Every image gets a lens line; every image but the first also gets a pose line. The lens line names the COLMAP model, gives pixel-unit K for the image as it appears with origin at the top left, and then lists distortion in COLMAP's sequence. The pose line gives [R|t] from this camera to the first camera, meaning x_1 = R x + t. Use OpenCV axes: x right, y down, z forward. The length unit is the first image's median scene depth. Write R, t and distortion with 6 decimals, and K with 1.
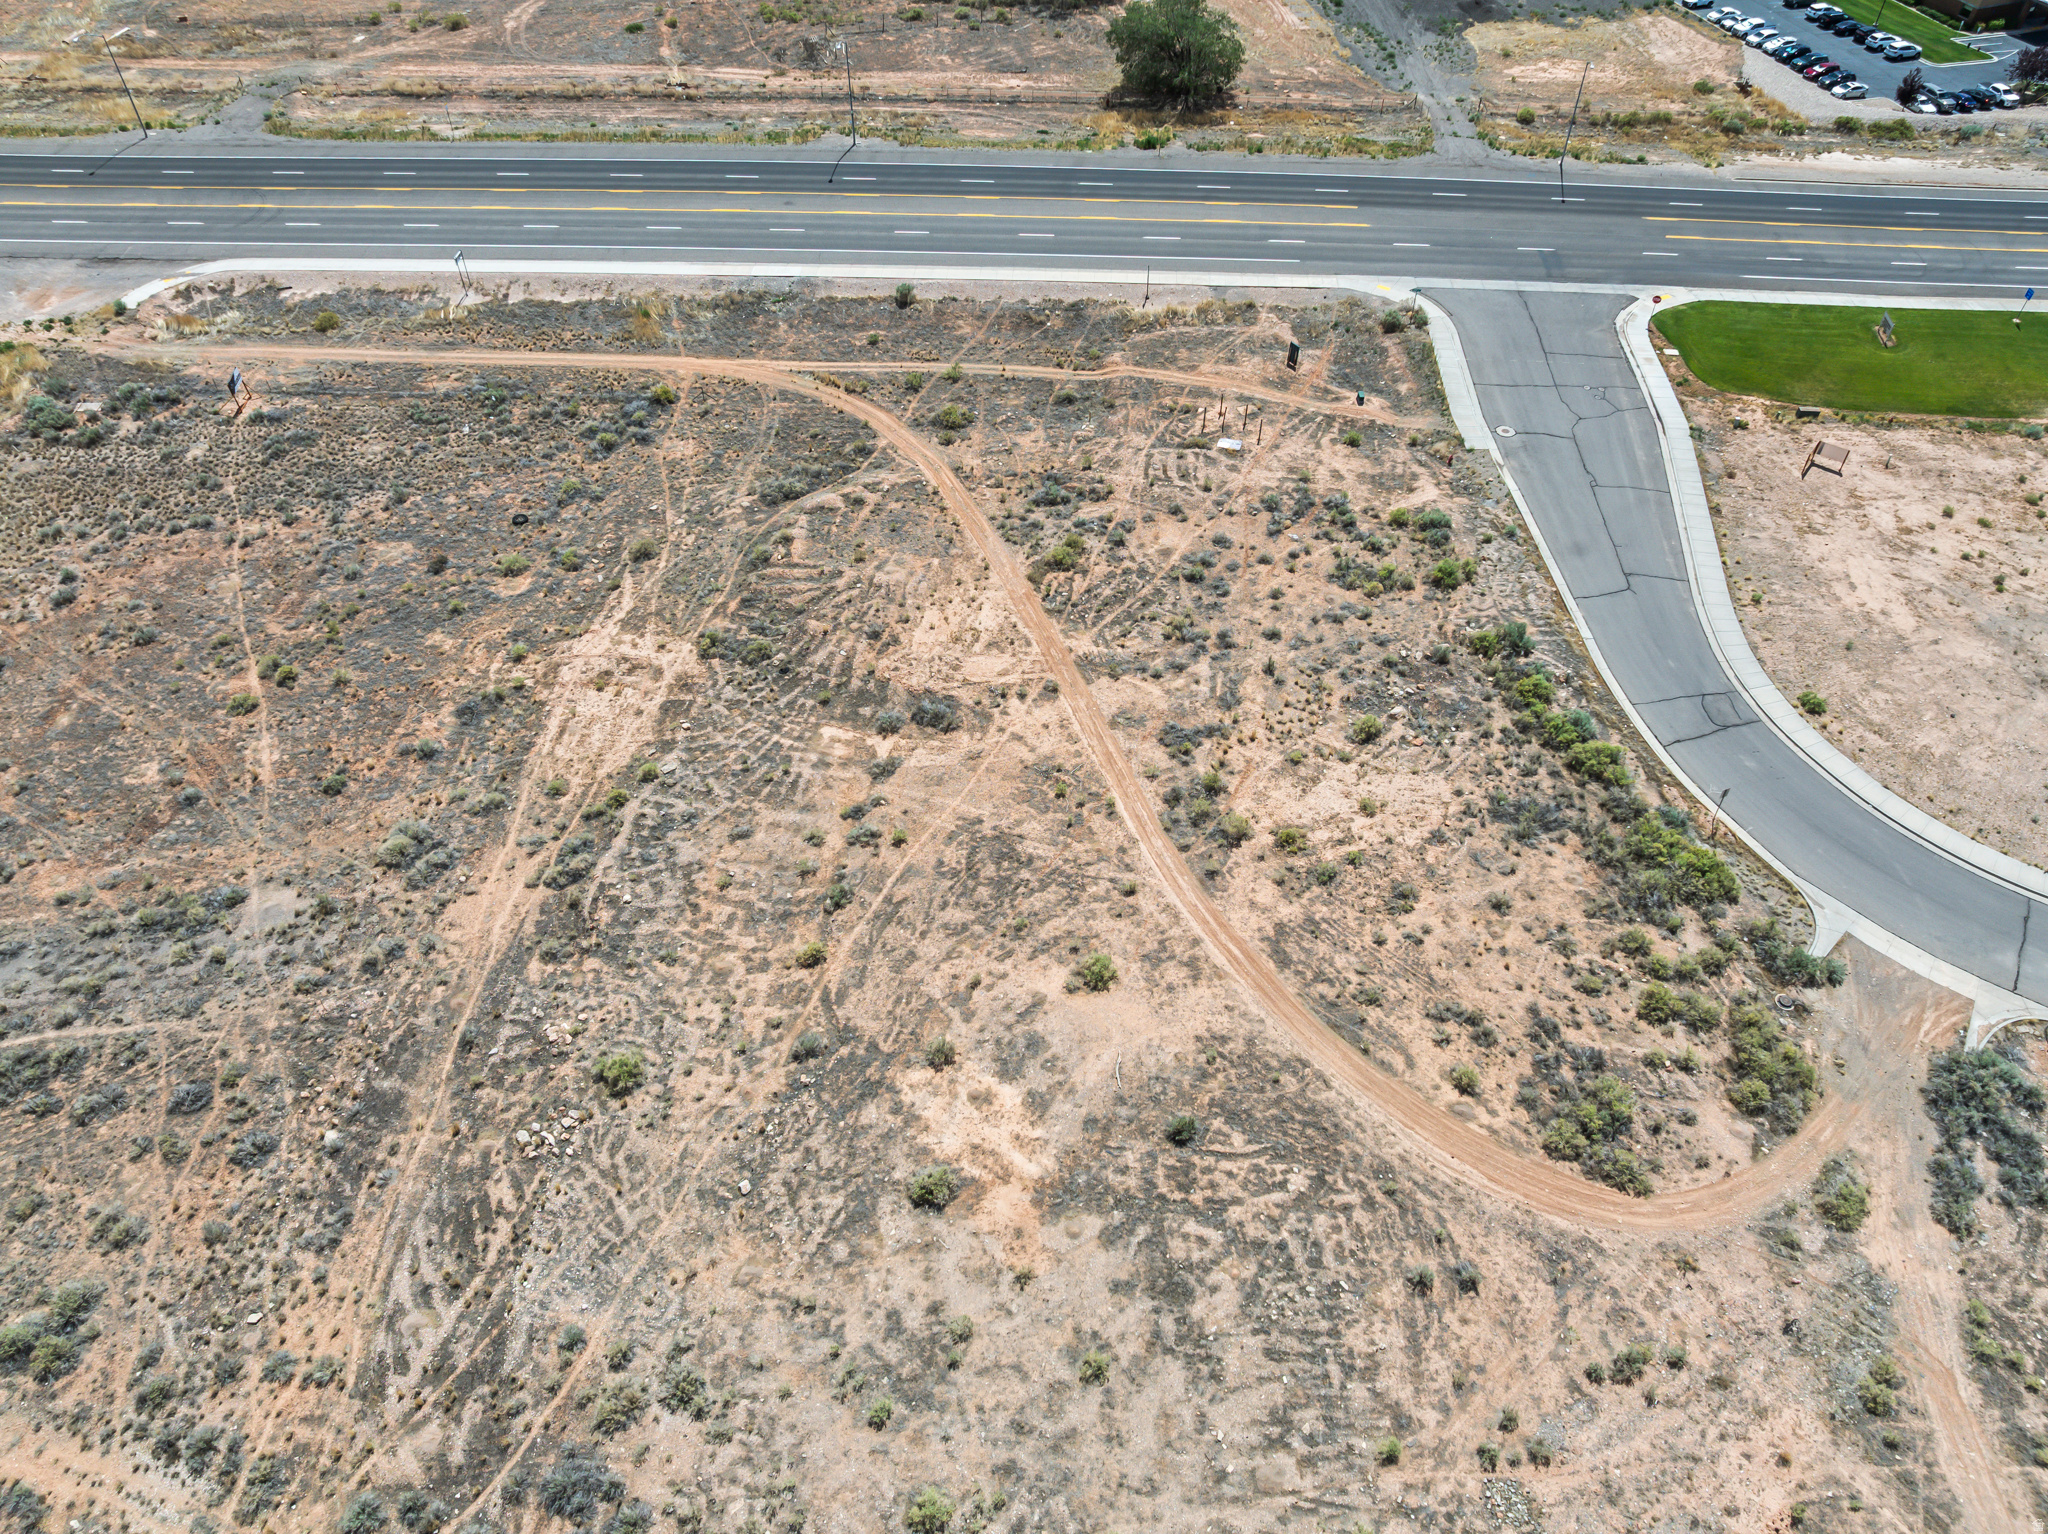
lens RADIAL K [[1428.7, 0, 1035.2], [0, 1428.7, 767.1], [0, 0, 1]] dist [-0.024942, -0.022972]
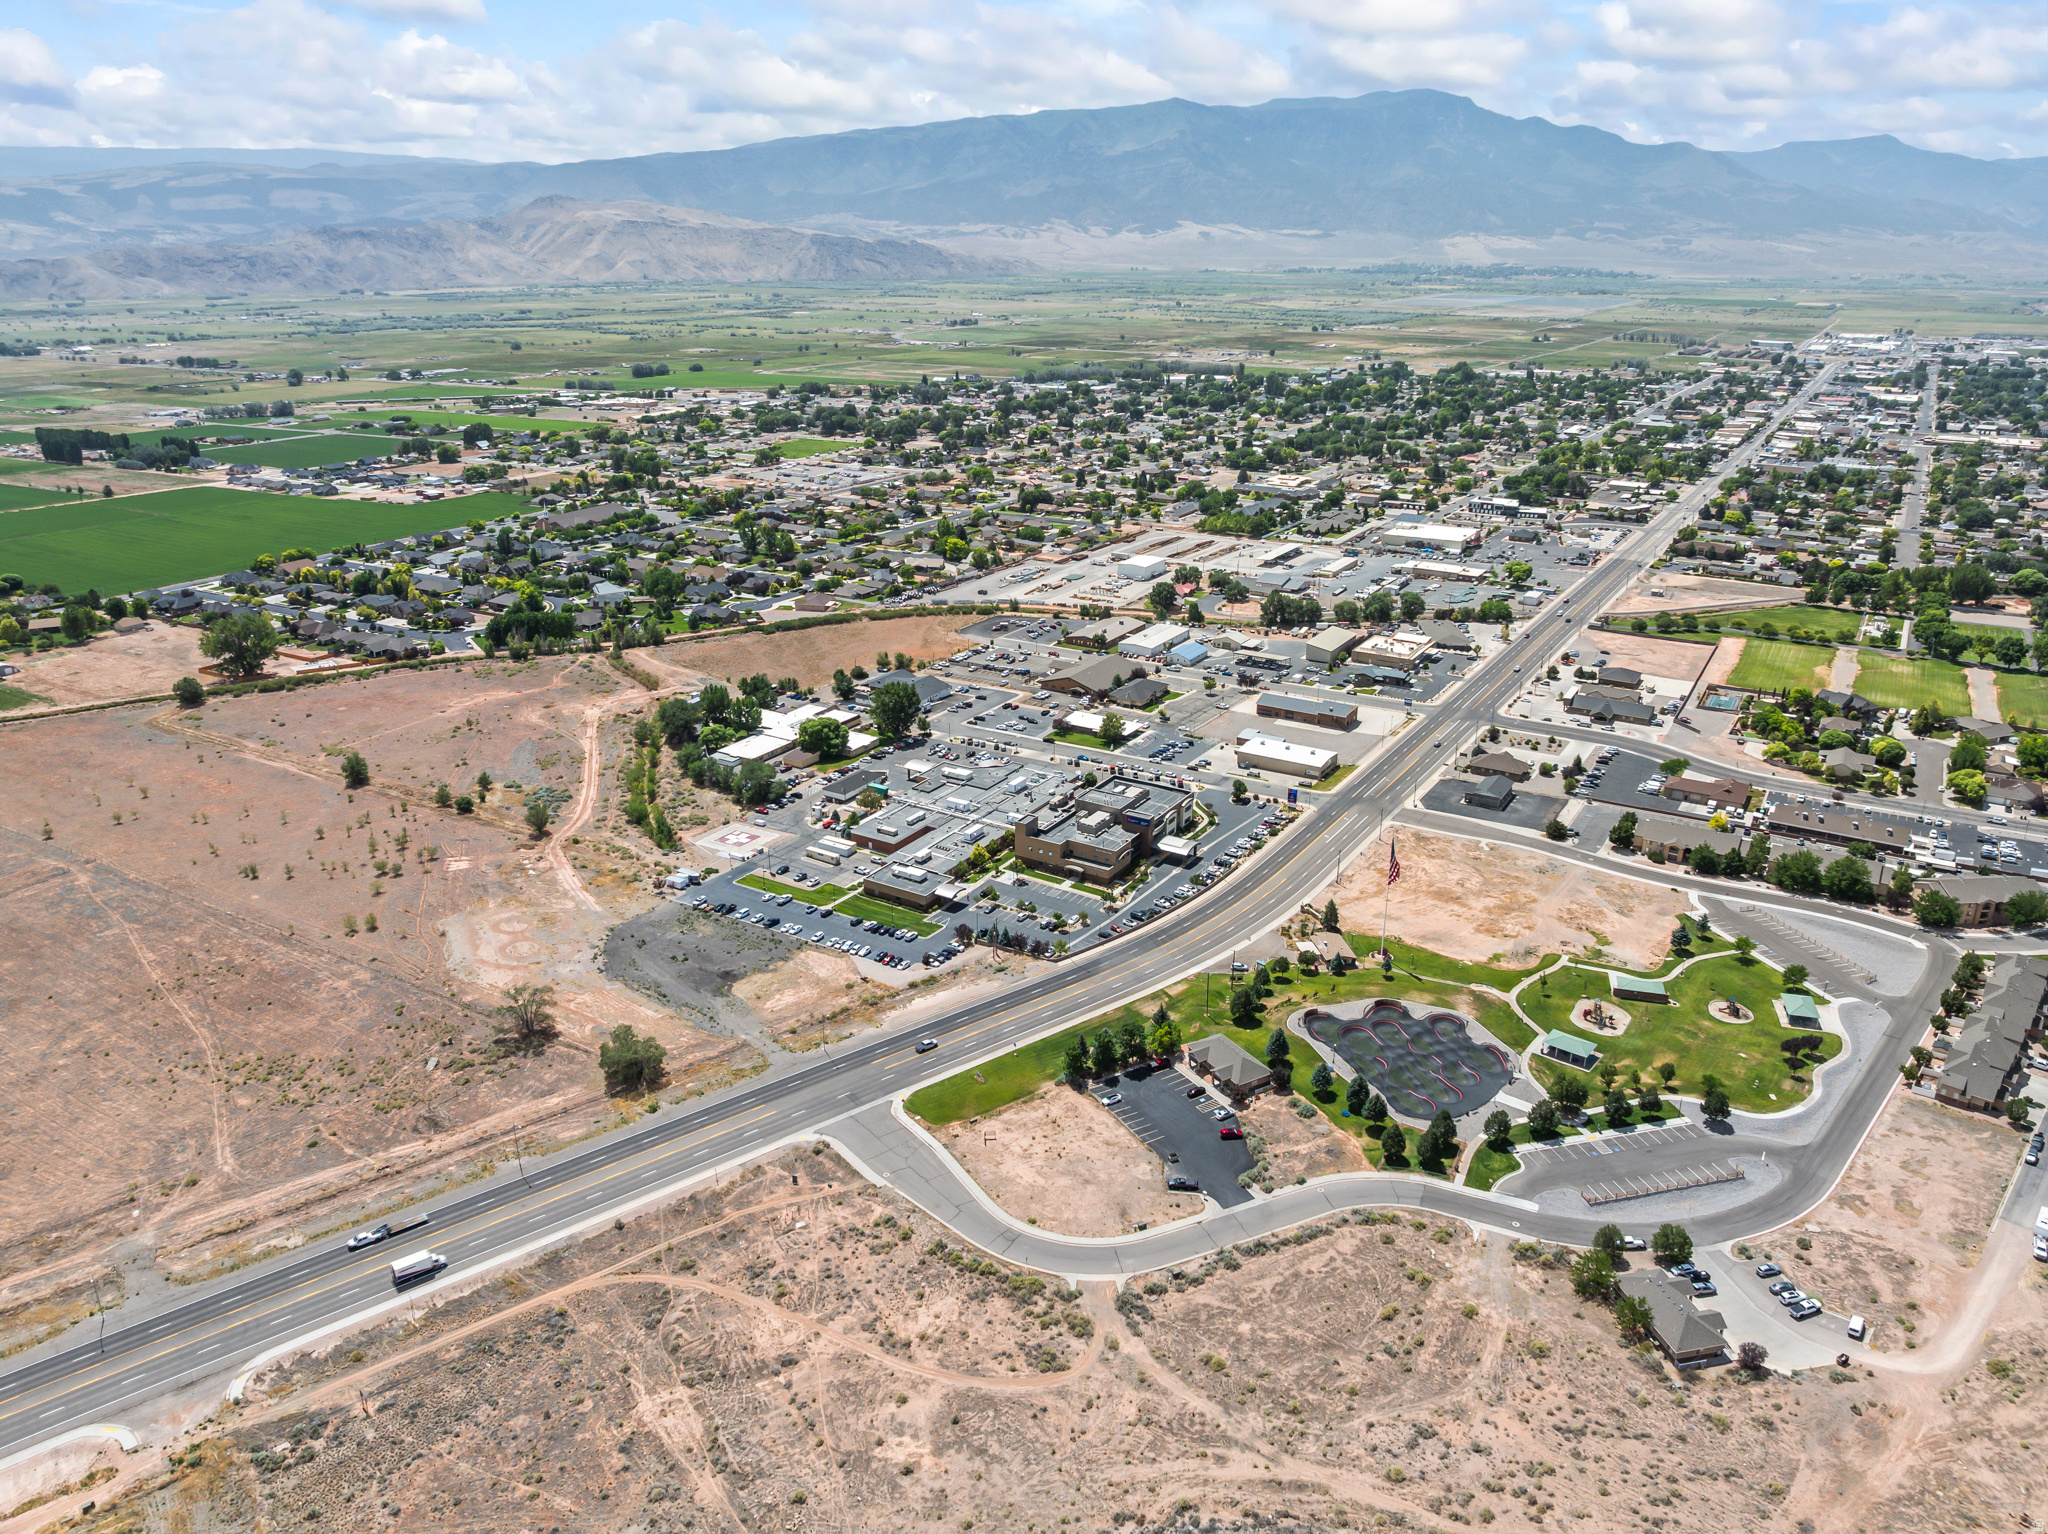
lens RADIAL K [[1434.7, 0, 1033.9], [0, 1434.7, 776.4], [0, 0, 1]] dist [-0.042117, -0.003050]
pose [[0.755269, -0.233238, 0.612510, -1.138982], [0.479328, 0.833935, -0.273491, 0.000079], [-0.447004, 0.500153, 0.741643, -1.809599]]
